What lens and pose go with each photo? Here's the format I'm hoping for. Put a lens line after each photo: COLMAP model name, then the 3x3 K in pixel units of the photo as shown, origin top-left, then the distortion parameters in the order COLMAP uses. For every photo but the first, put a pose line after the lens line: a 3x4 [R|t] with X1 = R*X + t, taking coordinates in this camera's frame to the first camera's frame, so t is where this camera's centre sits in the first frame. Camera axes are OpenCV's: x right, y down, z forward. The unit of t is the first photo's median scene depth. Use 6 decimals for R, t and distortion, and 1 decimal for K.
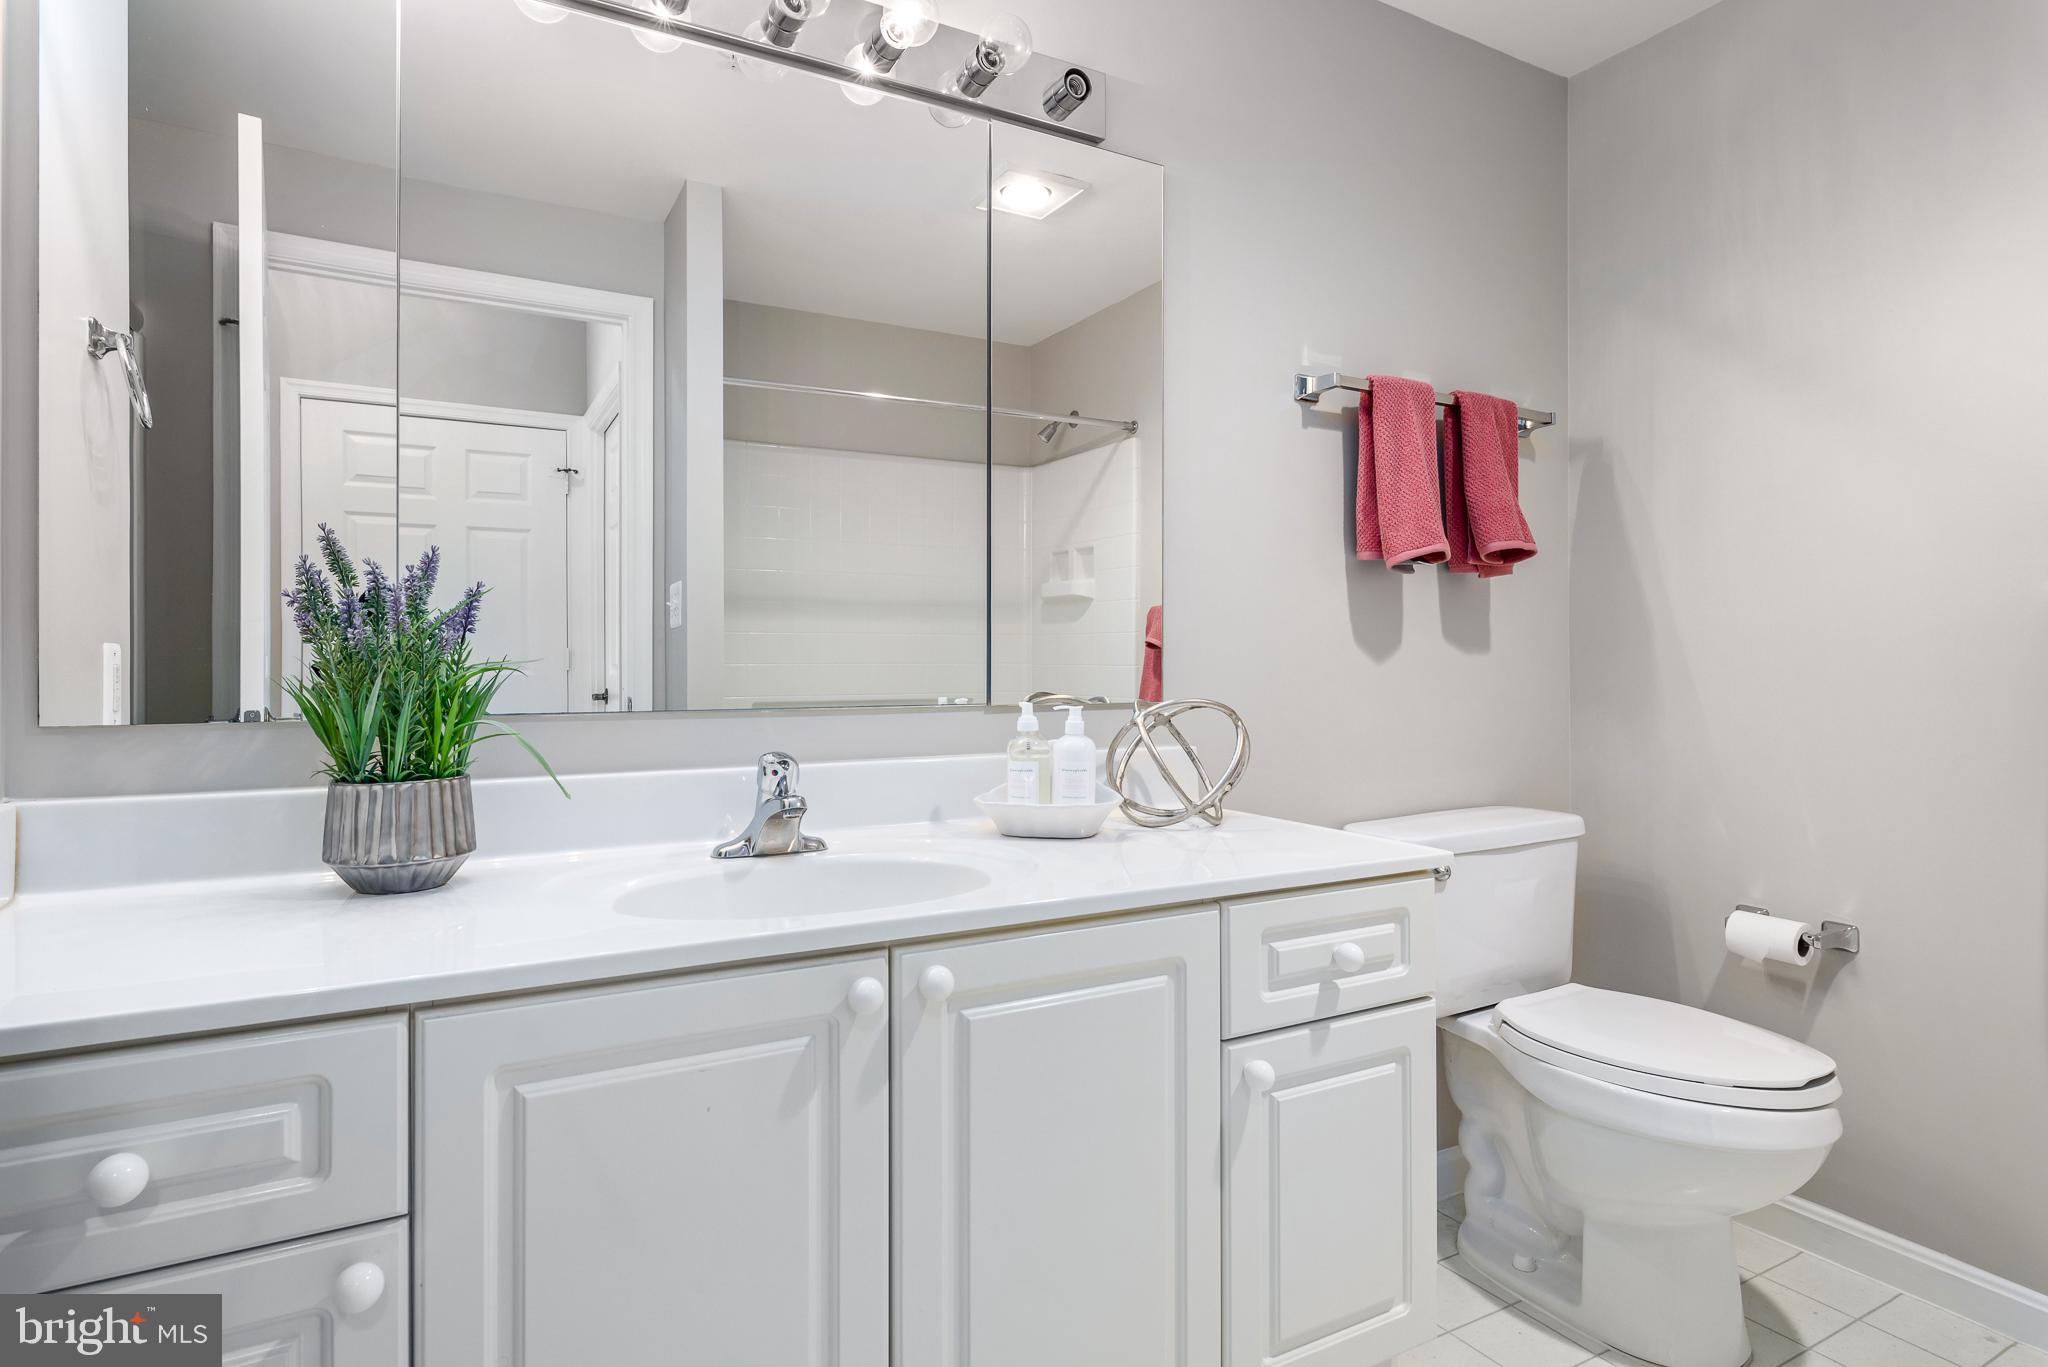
lens RADIAL K [[1088.4, 0, 1017.8], [0, 1088.4, 671.4], [0, 0, 1]] dist [0.001444, -0.001183]
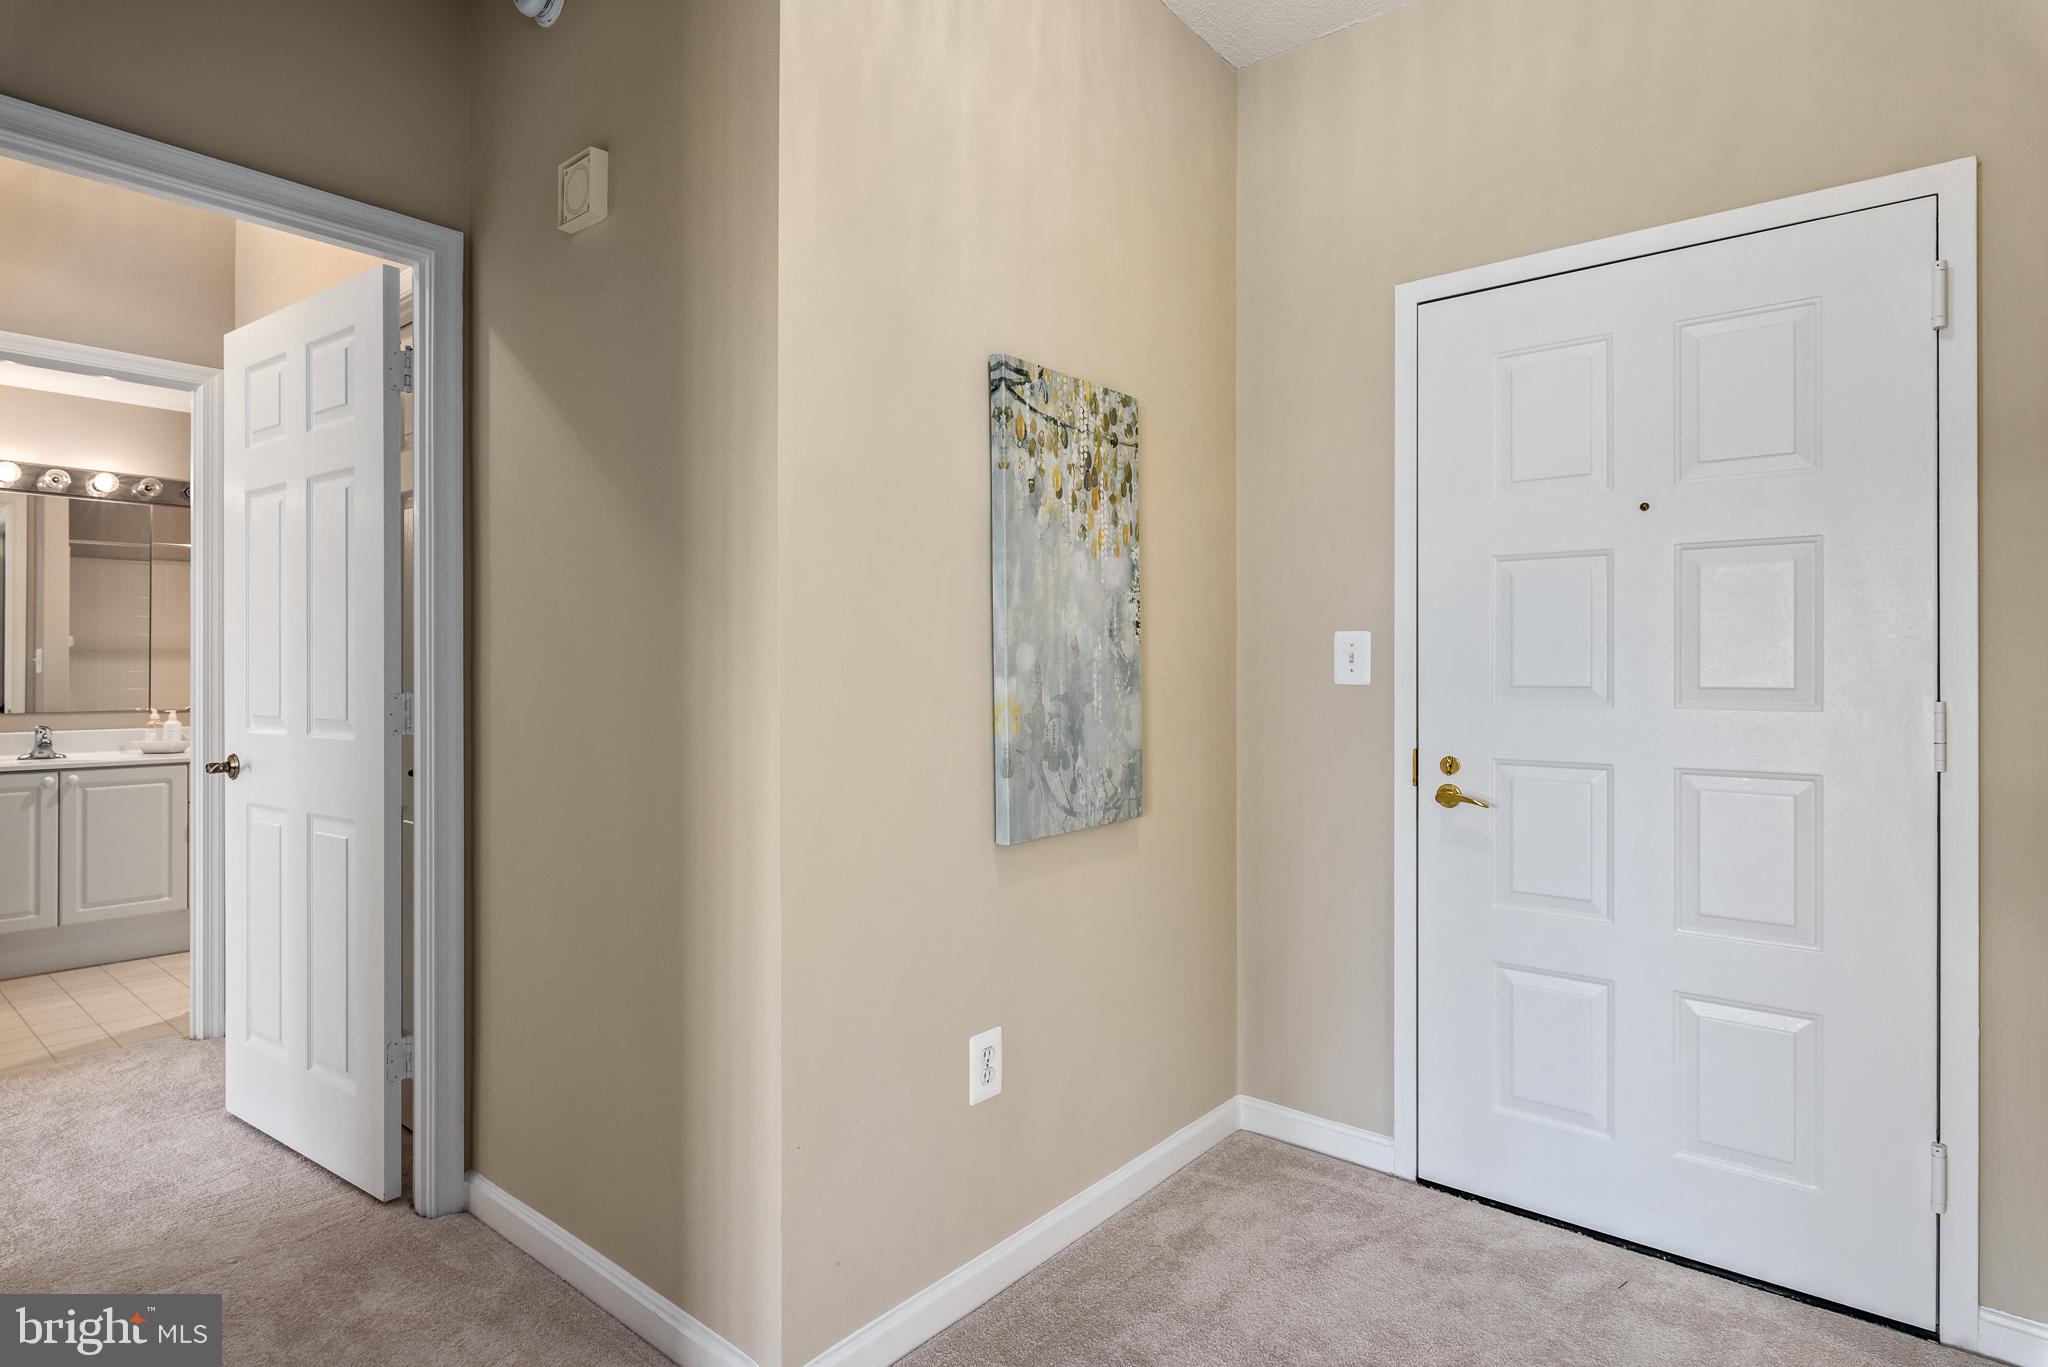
lens RADIAL K [[1088.4, 0, 1024.7], [0, 1088.4, 665.2], [0, 0, 1]] dist [0.001444, -0.001183]
pose [[0.932583, 0.000439, 0.360955, 1.504017], [0.002866, 0.999959, -0.008621, -0.080671], [-0.360944, 0.009074, 0.932543, -3.461470]]
